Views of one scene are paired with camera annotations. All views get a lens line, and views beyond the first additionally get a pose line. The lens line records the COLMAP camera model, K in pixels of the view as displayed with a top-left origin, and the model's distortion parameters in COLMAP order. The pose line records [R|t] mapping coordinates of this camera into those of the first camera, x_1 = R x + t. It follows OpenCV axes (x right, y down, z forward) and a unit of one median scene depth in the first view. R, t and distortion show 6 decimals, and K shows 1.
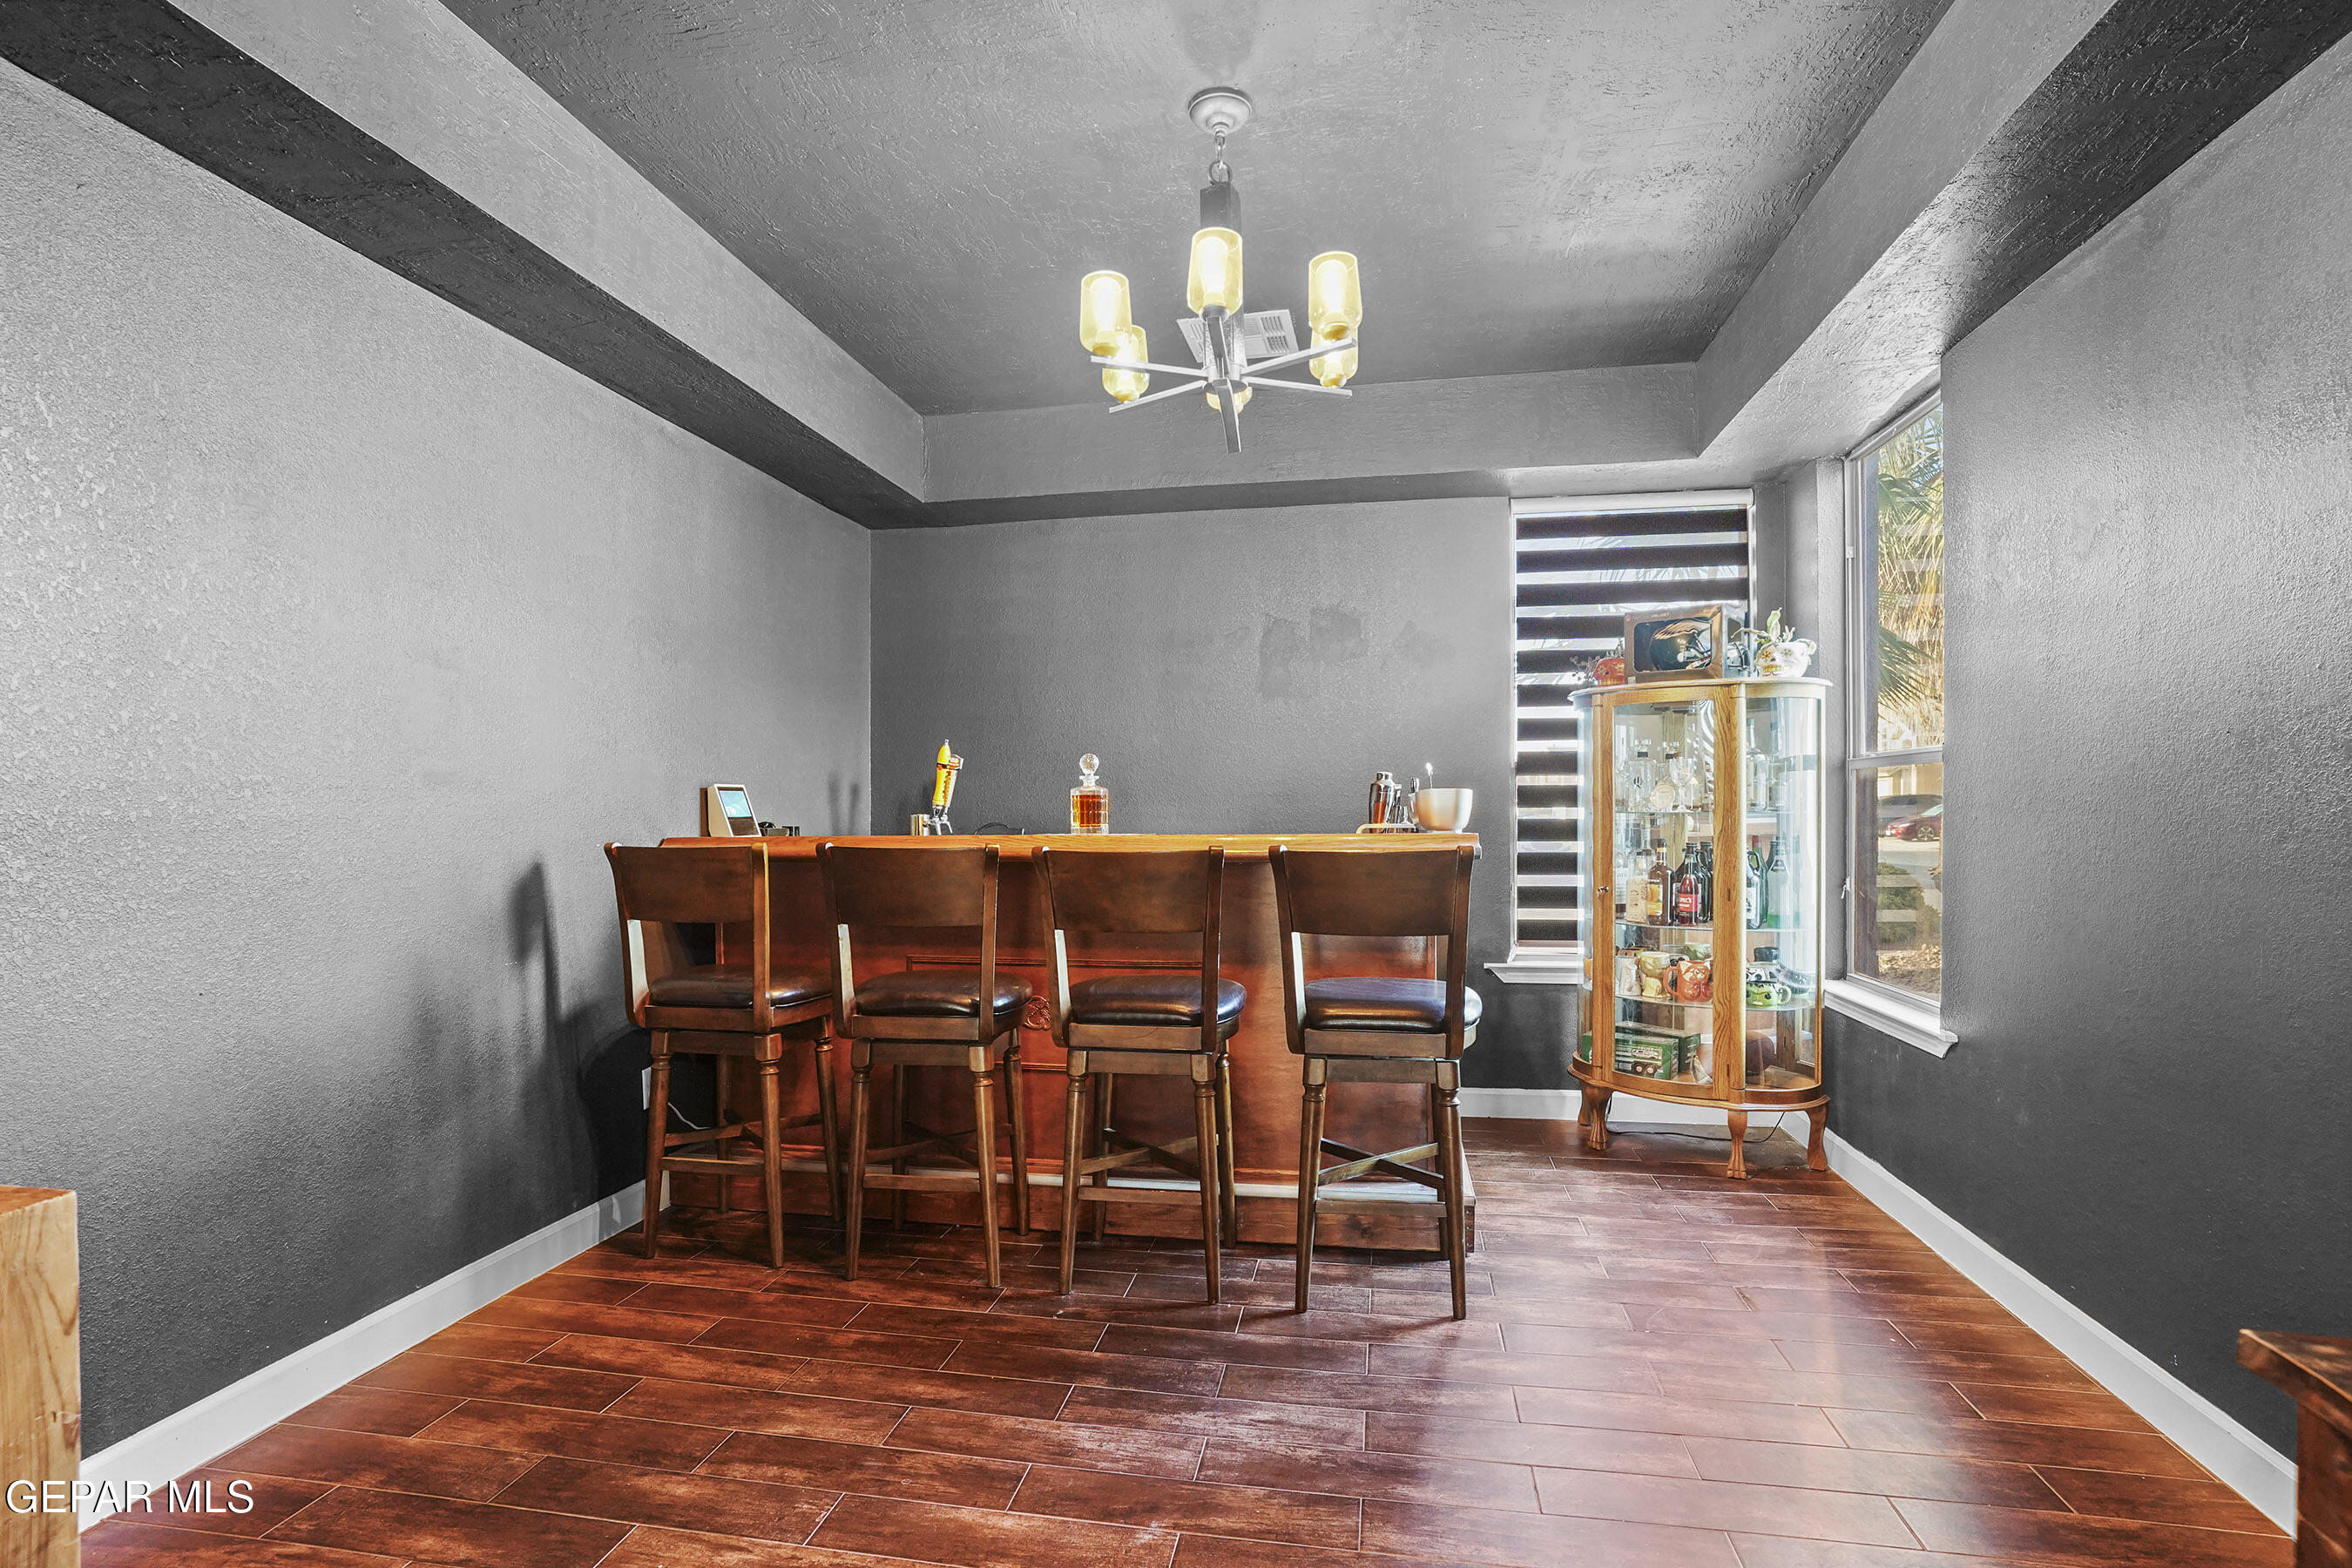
lens RADIAL K [[1148.0, 0, 1157.2], [0, 1148.0, 826.4], [0, 0, 1]] dist [-0.030915, 0.011209]
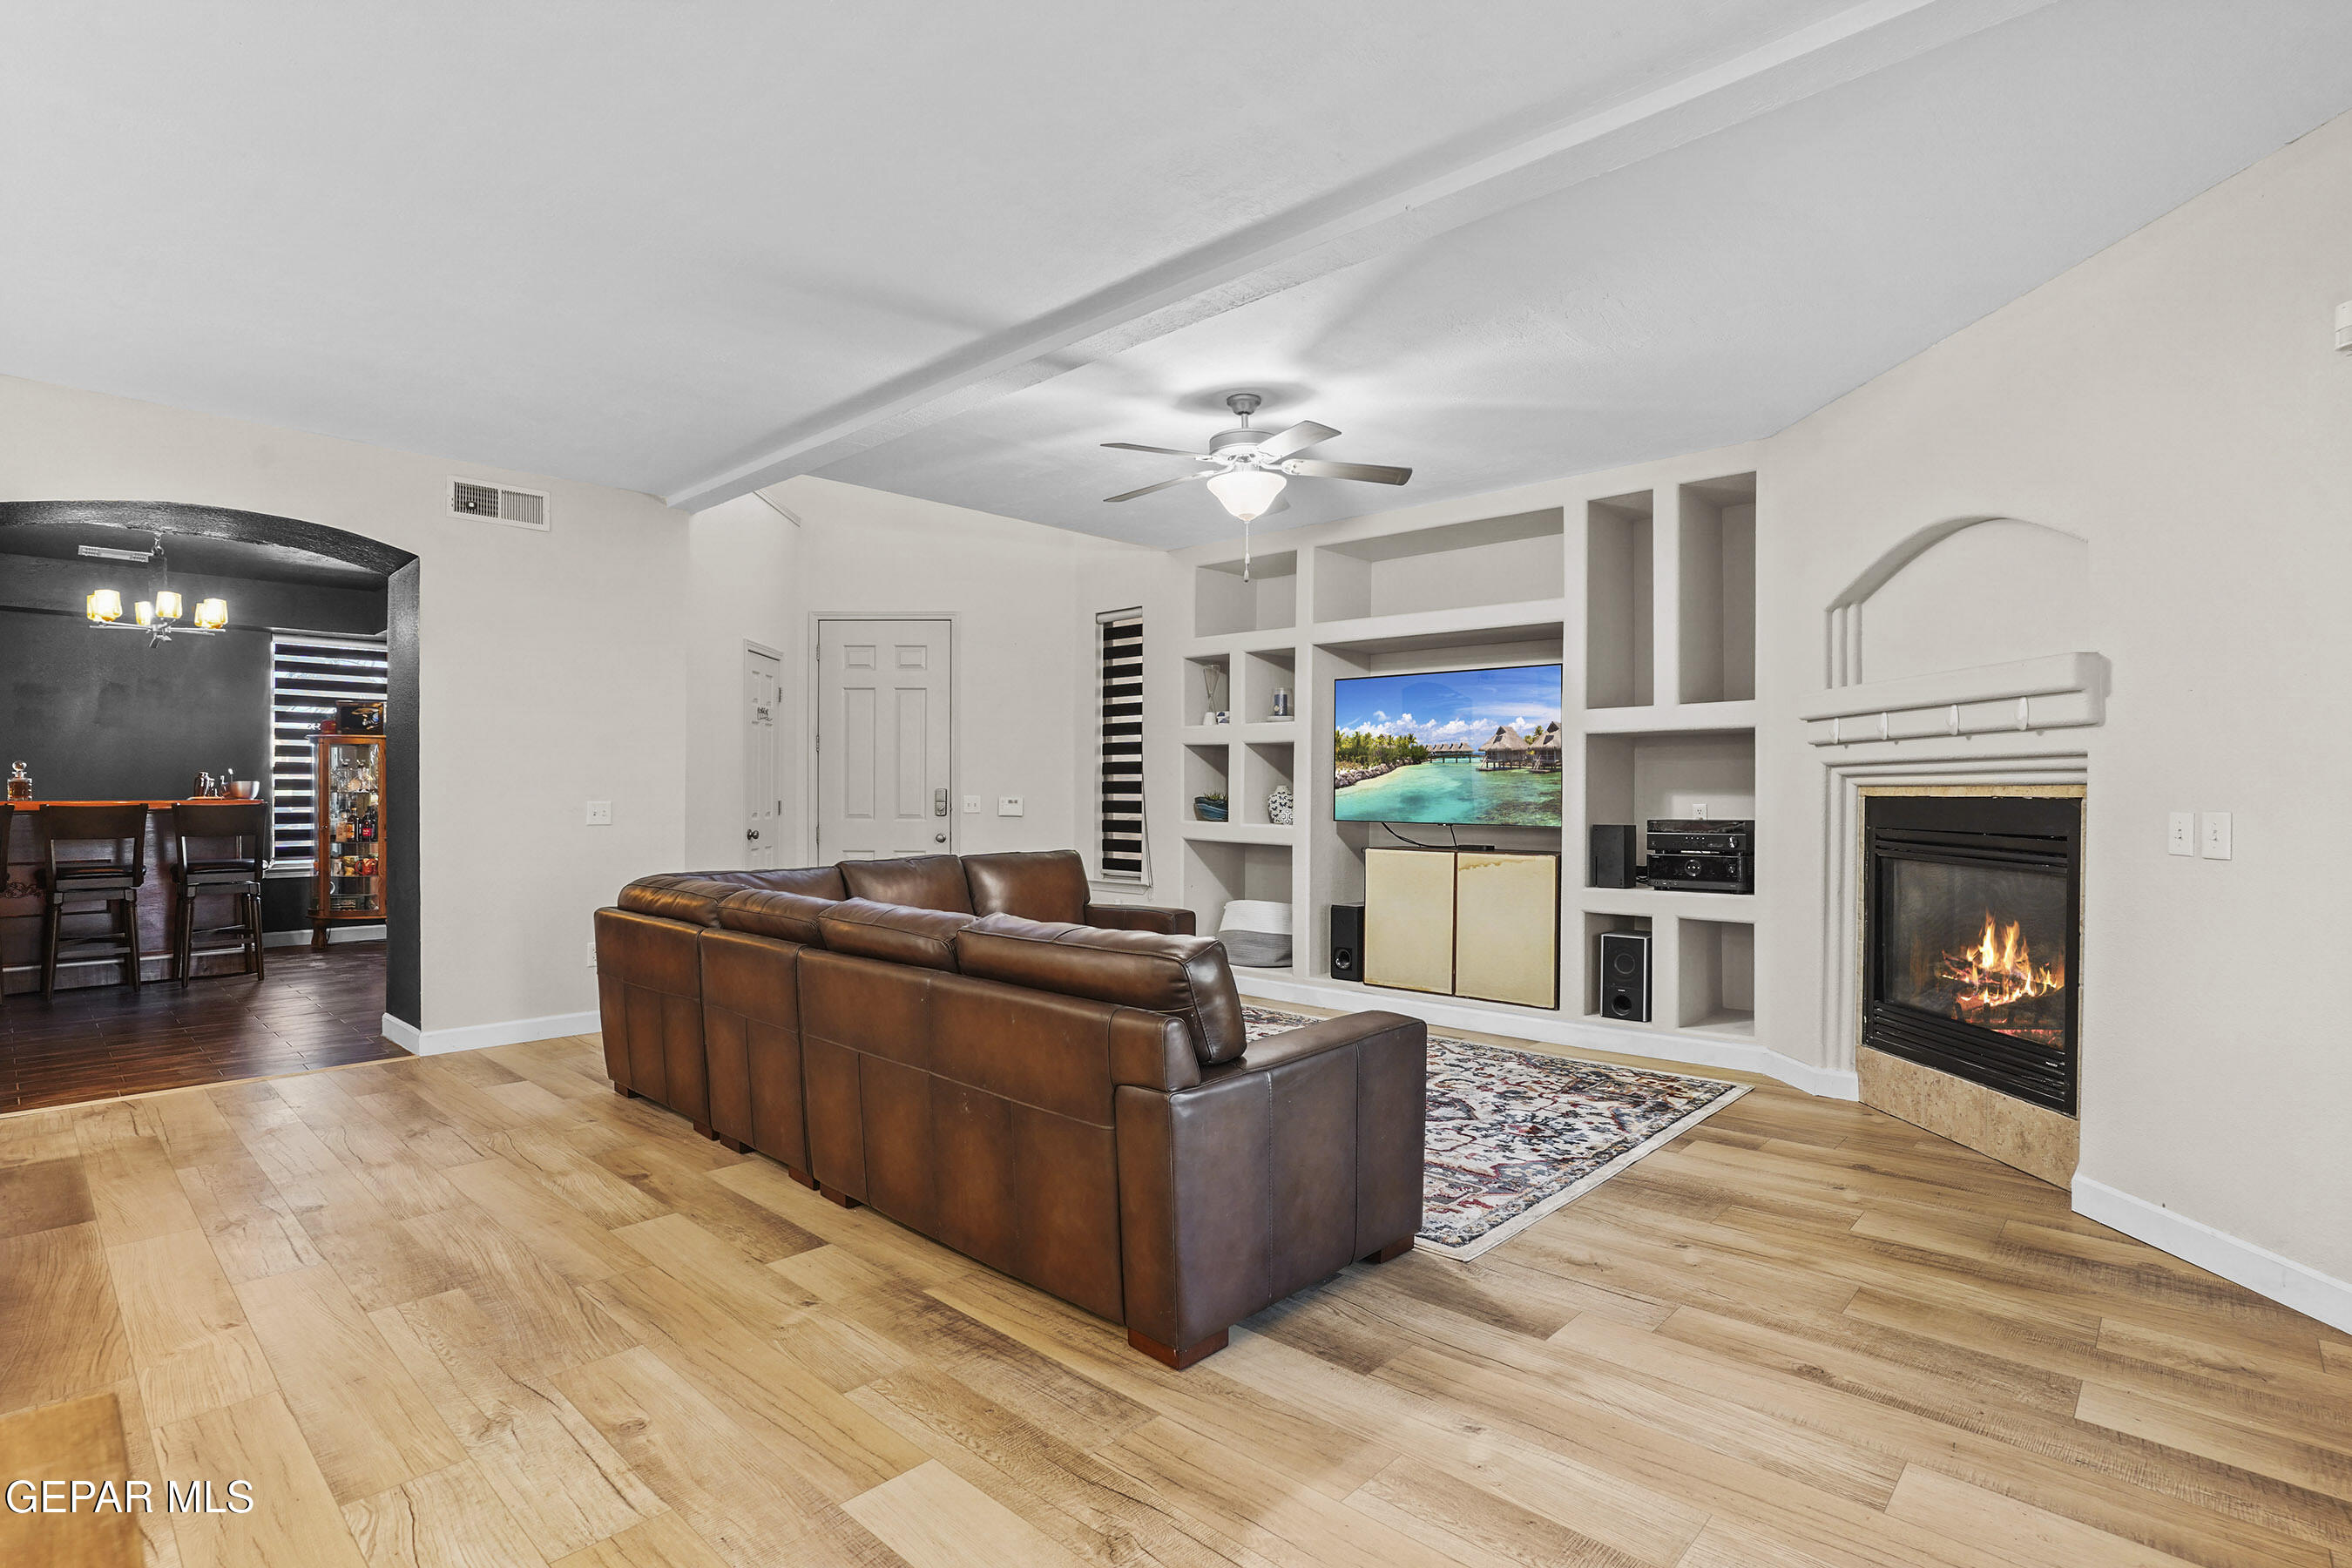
lens RADIAL K [[1148.0, 0, 1164.7], [0, 1148.0, 784.9], [0, 0, 1]] dist [-0.030915, 0.011209]
pose [[0.538822, 0.008008, 0.842381, -0.560020], [0.013777, 0.999737, -0.018316, 0.035655], [-0.842307, 0.021474, 0.538570, -1.499578]]
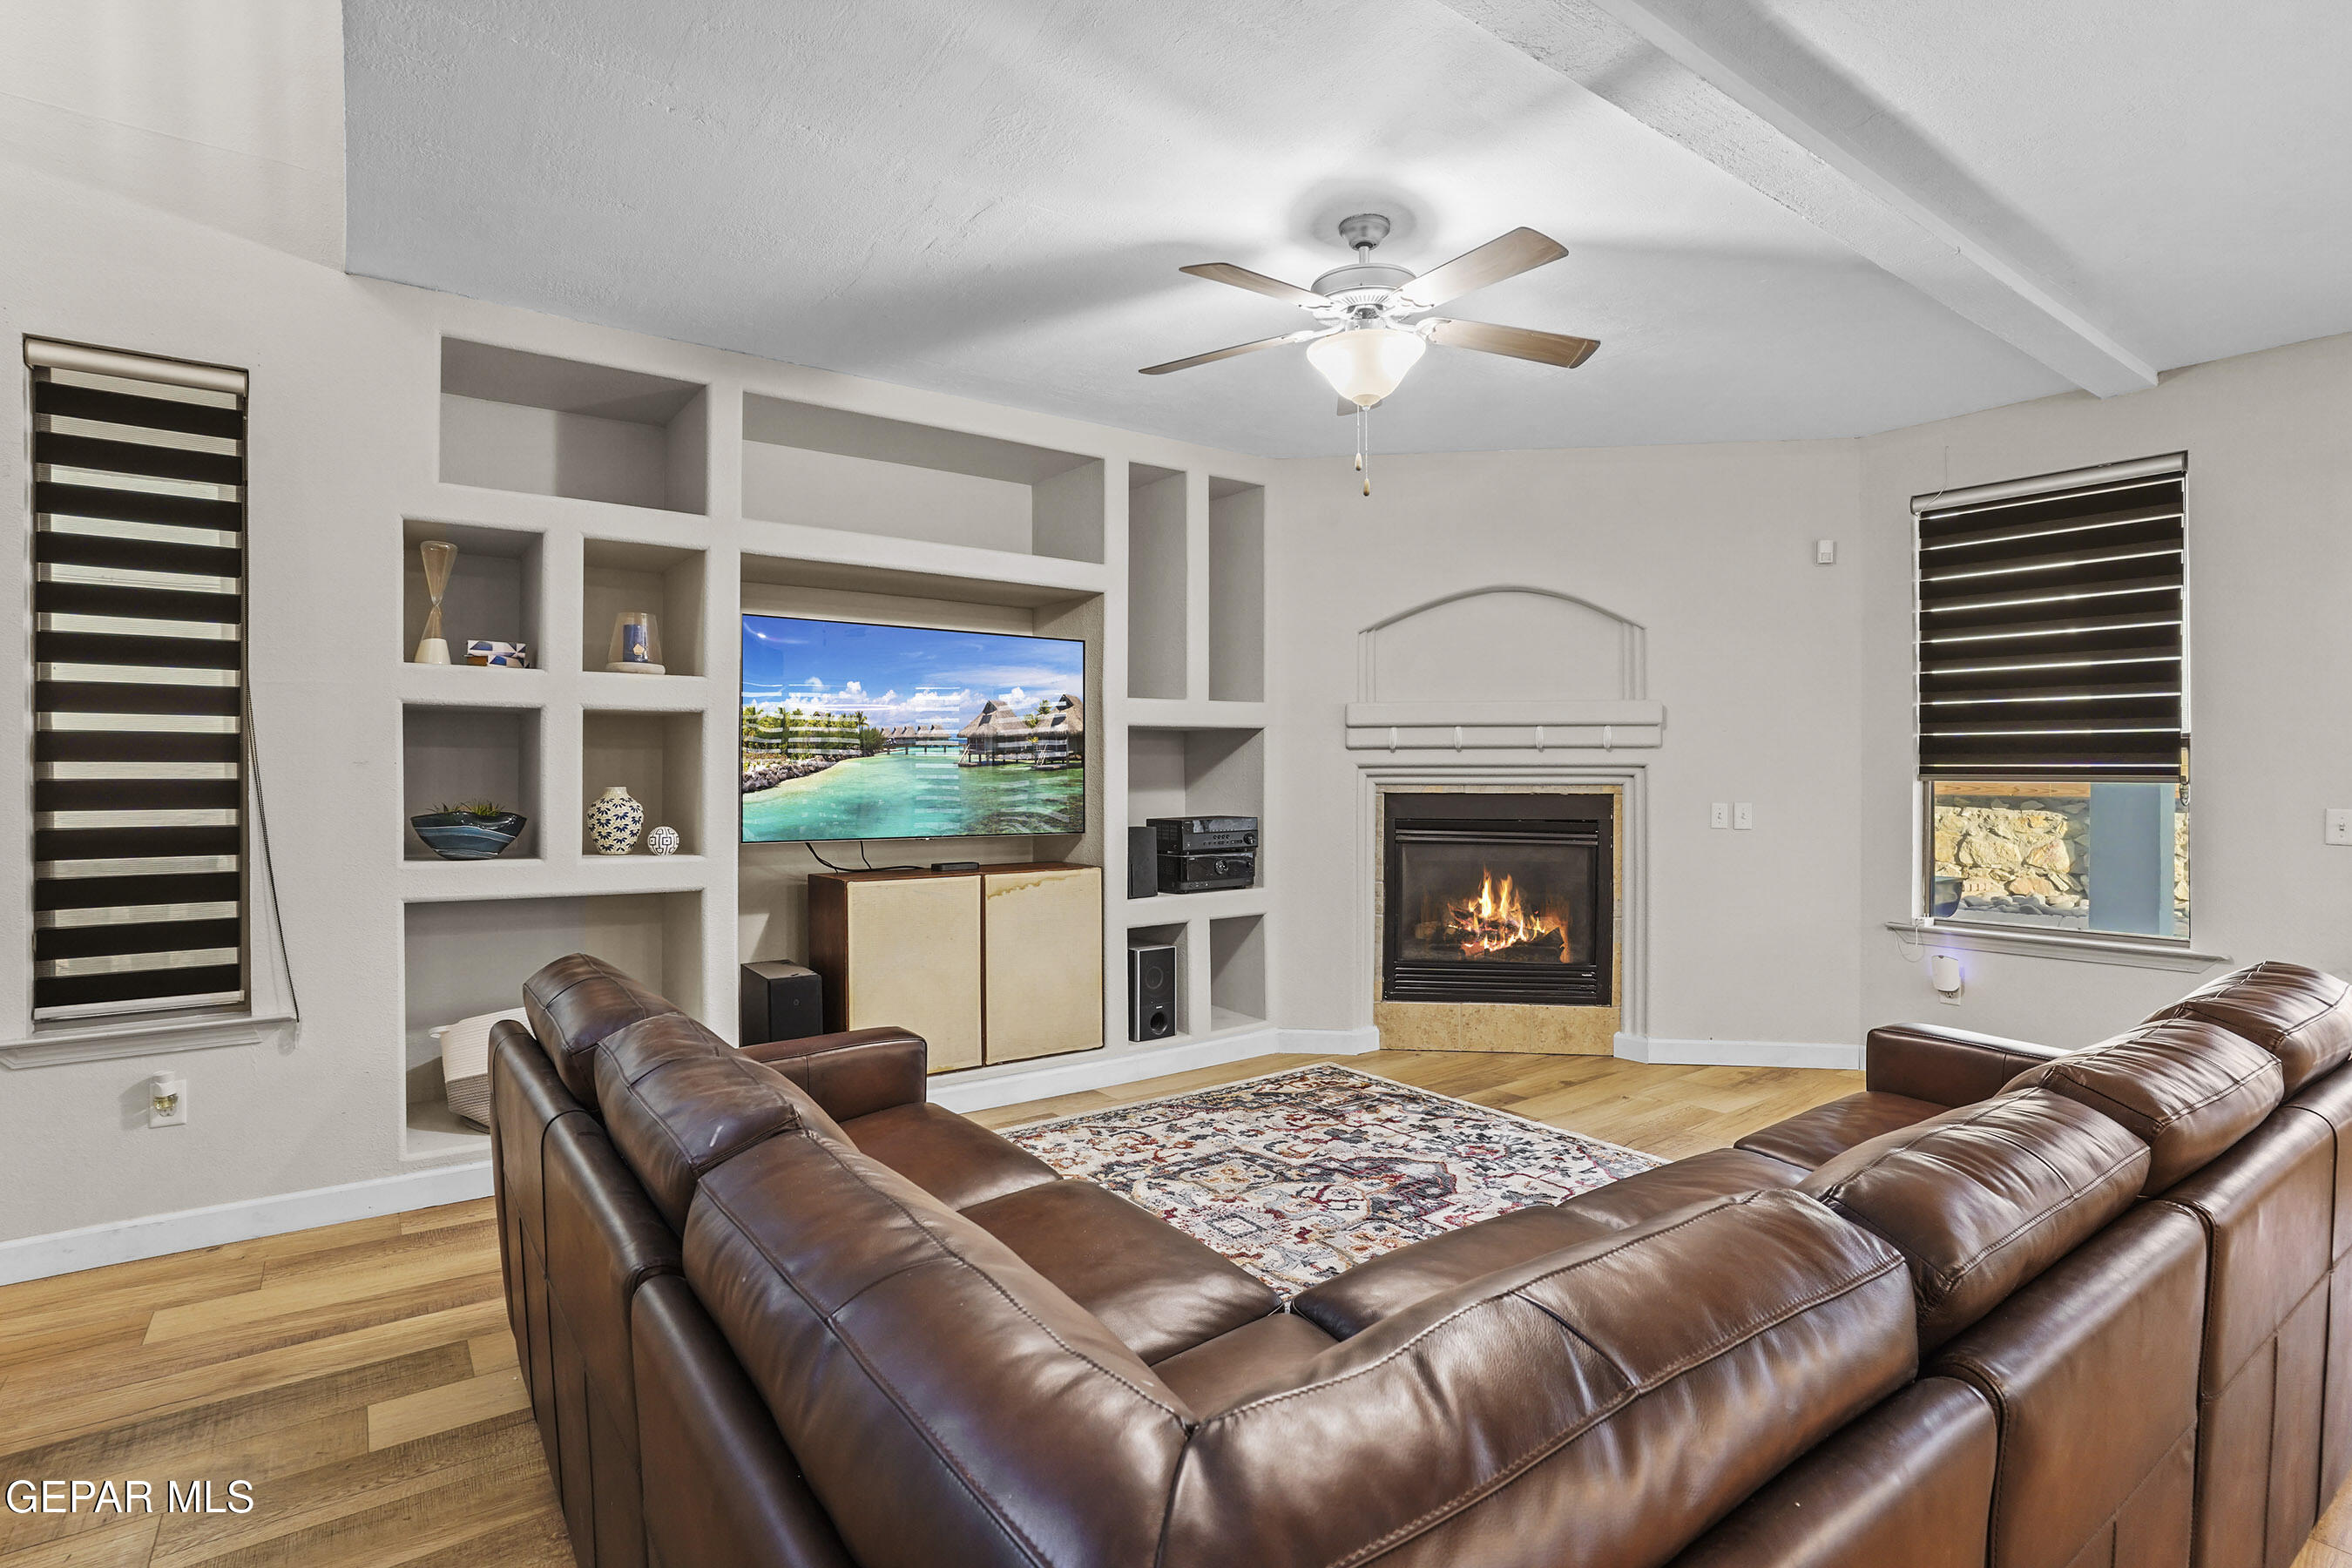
lens RADIAL K [[1148.0, 0, 1163.9], [0, 1148.0, 775.8], [0, 0, 1]] dist [-0.030915, 0.011209]
pose [[-0.729009, -0.003677, 0.684494, 0.025199], [0.015260, 0.999650, 0.021622, -0.018734], [-0.684334, 0.026208, -0.728697, -0.292011]]
